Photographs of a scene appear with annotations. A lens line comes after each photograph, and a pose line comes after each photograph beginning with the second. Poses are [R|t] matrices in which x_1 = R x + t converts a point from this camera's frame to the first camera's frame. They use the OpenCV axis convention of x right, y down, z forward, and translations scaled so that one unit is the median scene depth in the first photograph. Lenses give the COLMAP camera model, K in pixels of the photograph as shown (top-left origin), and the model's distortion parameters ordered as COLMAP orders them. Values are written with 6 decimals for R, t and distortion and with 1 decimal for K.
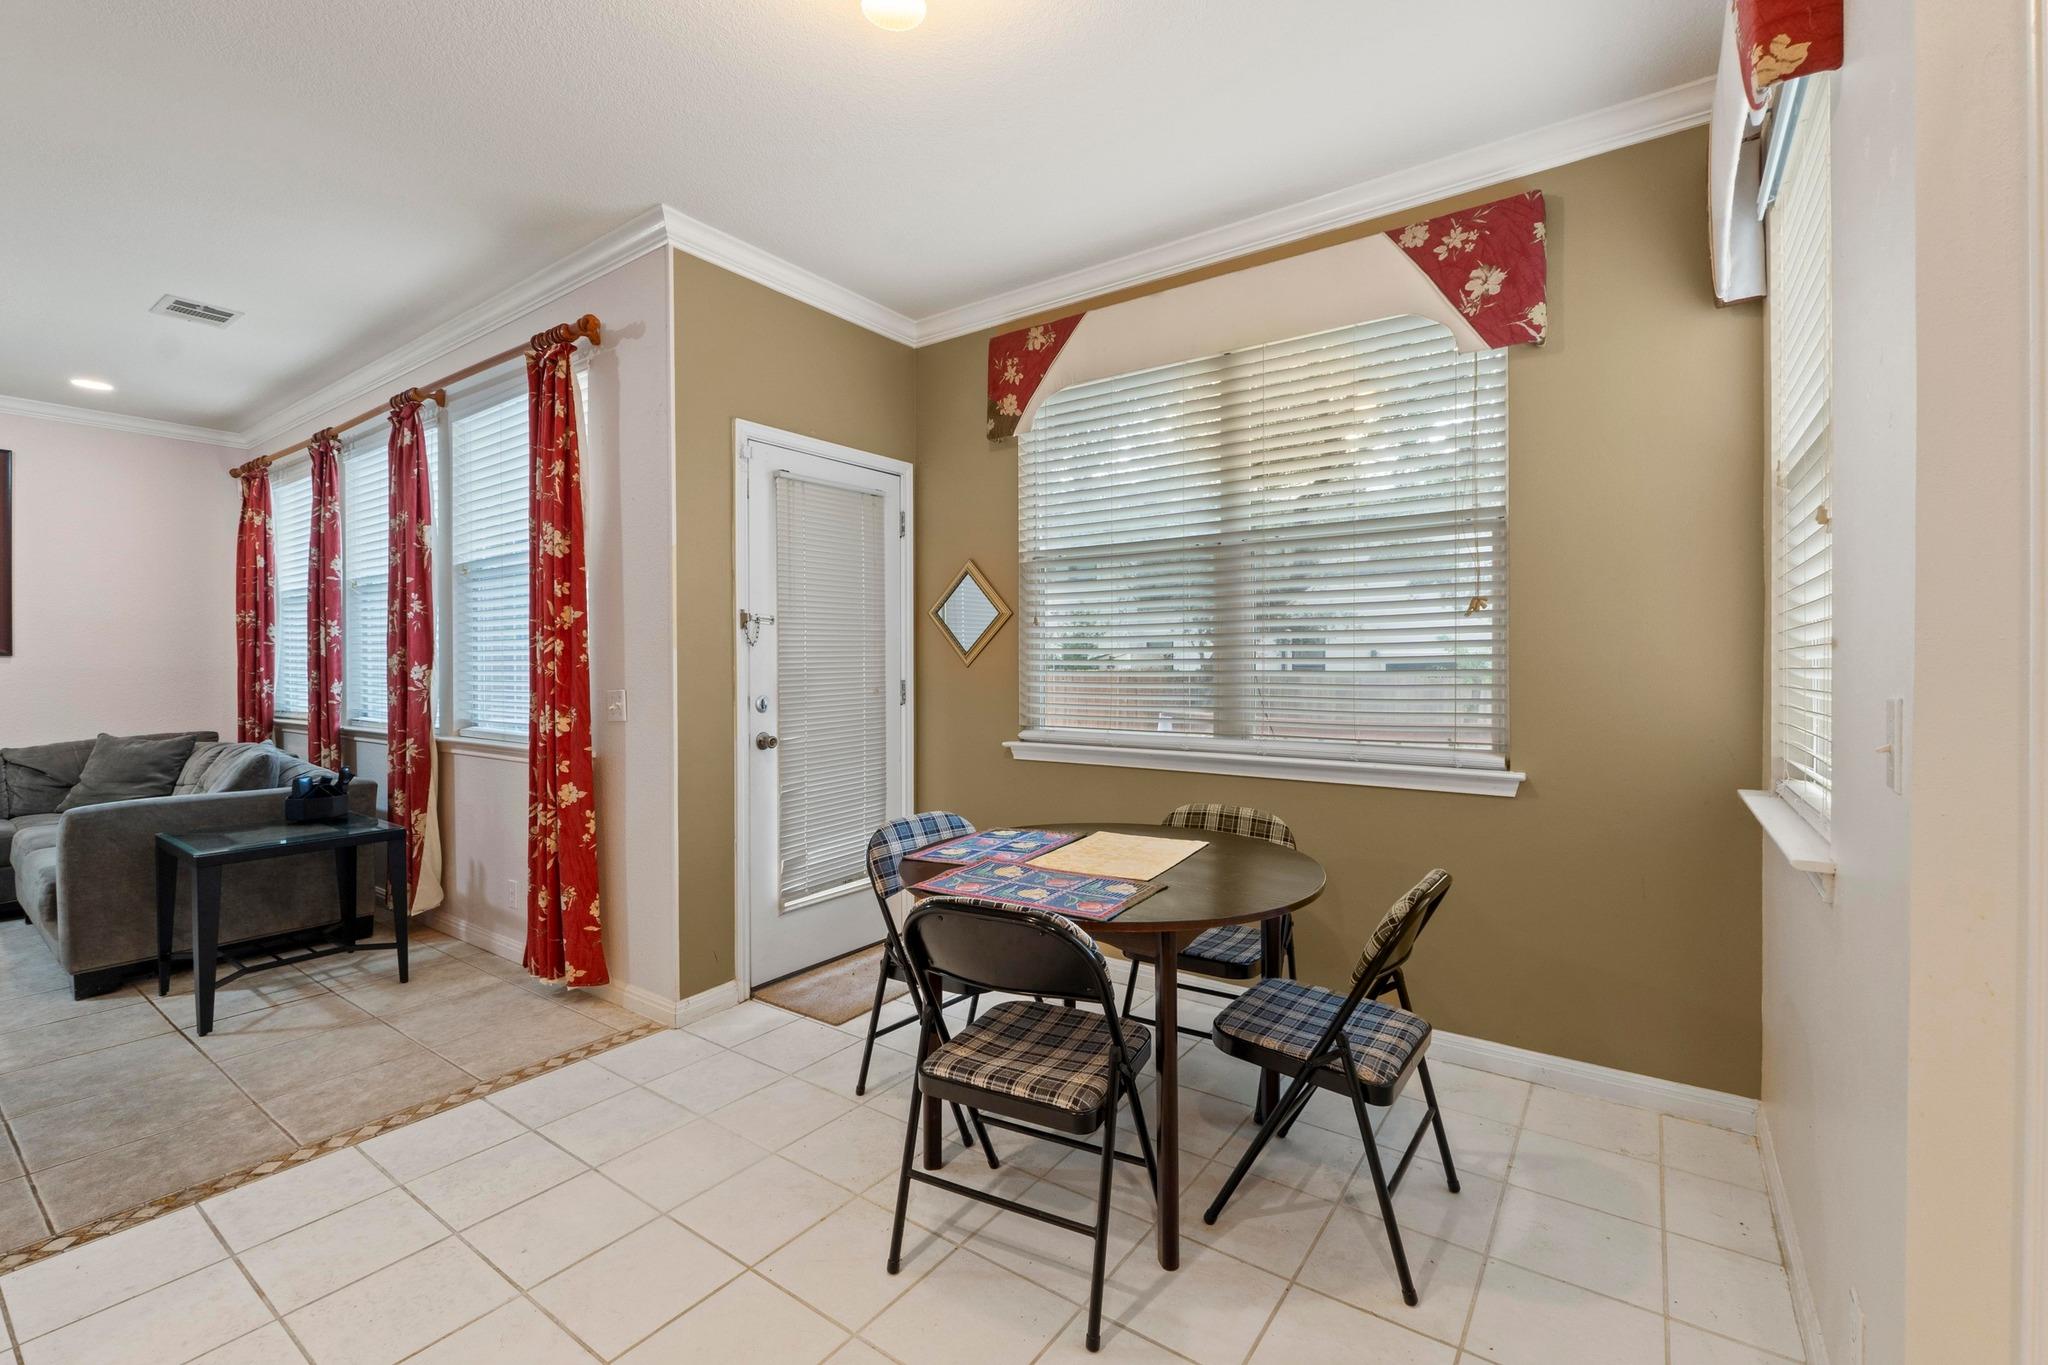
lens RADIAL K [[878.7, 0, 1022.2], [0, 878.7, 671.9], [0, 0, 1]] dist [-0.004640, -0.000194]
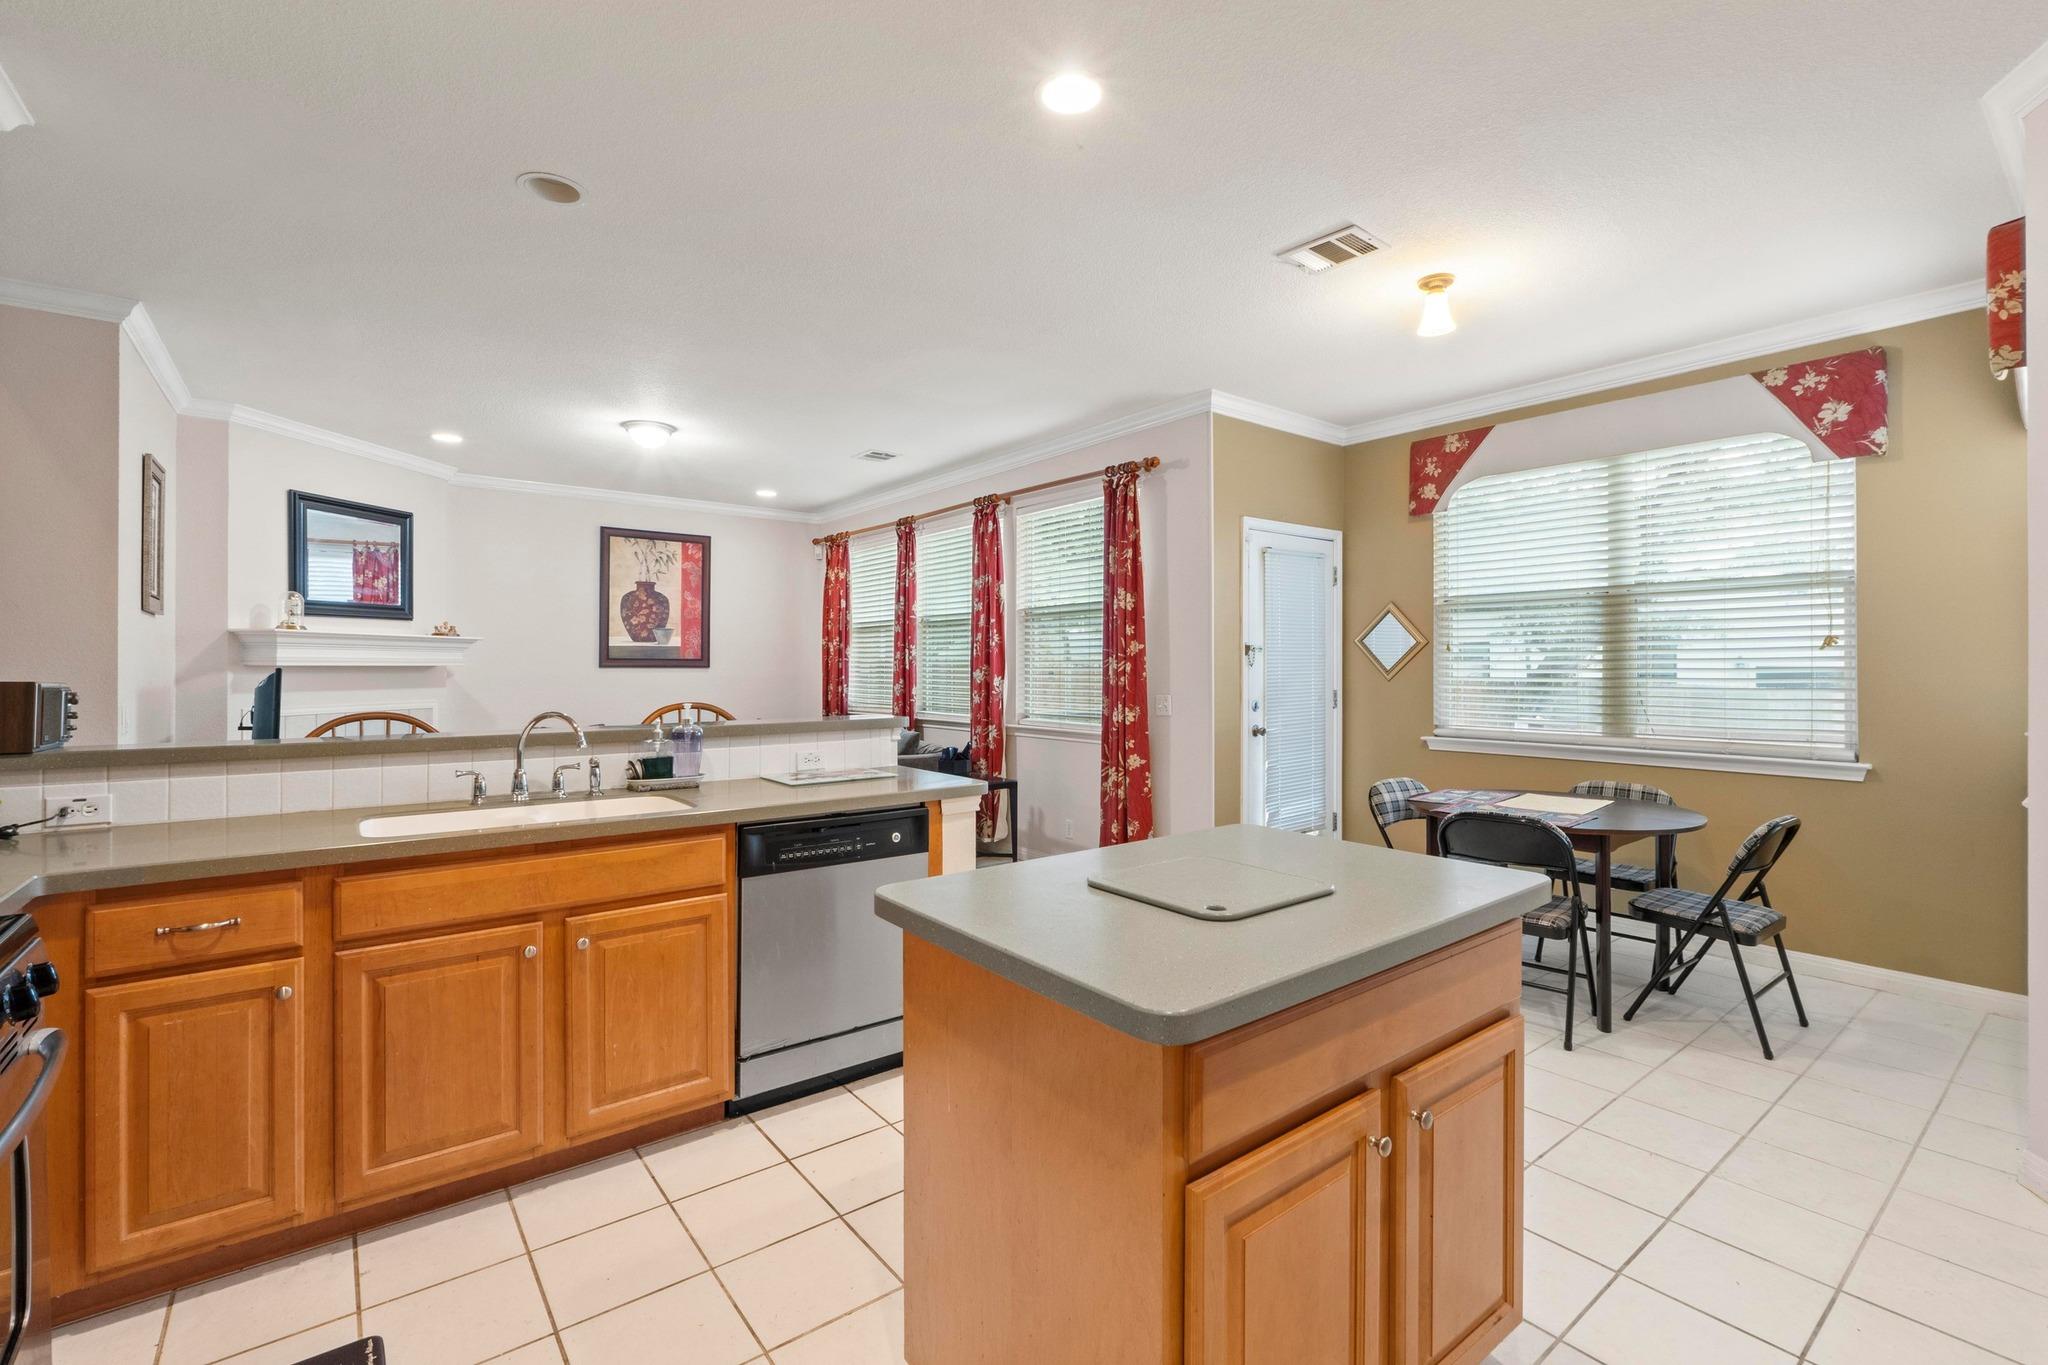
lens RADIAL K [[902.5, 0, 1028.2], [0, 902.5, 665.2], [0, 0, 1]] dist [-0.005144, -0.000418]
pose [[0.958836, 0.002885, -0.283946, -0.241455], [-0.006421, 0.999913, -0.011522, -0.012327], [0.283888, 0.012871, 0.958771, -0.594354]]
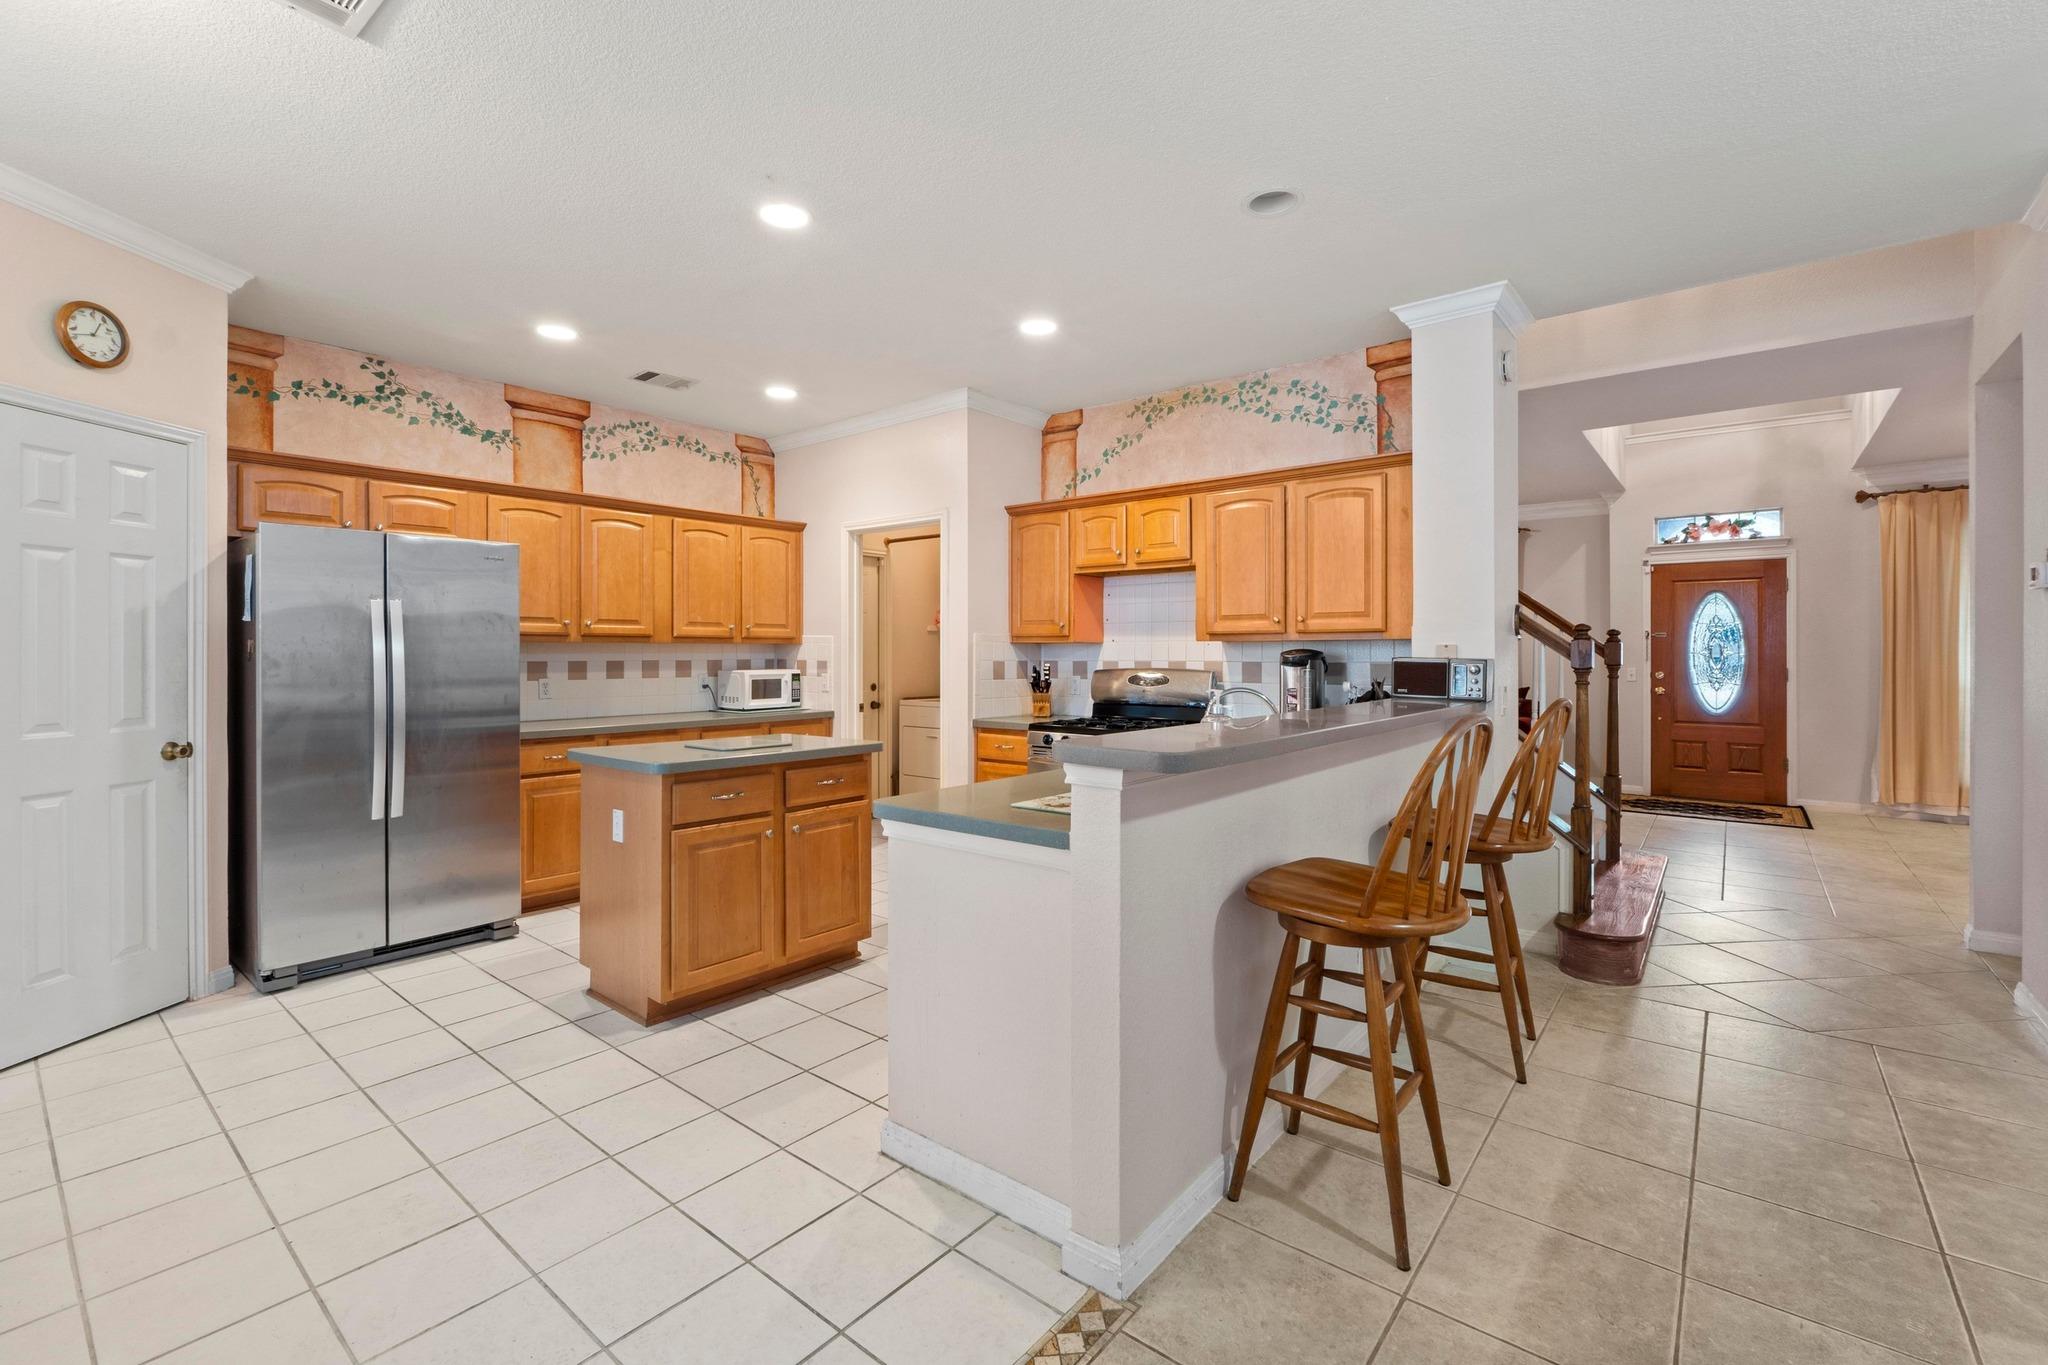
lens RADIAL K [[883.2, 0, 1023.0], [0, 883.2, 645.7], [0, 0, 1]] dist [-0.004270, -0.000463]
pose [[-0.997973, 0.005986, 0.063358, -0.724682], [0.006227, 0.999974, 0.003595, -0.024456], [-0.063335, 0.003982, -0.997984, 1.017957]]
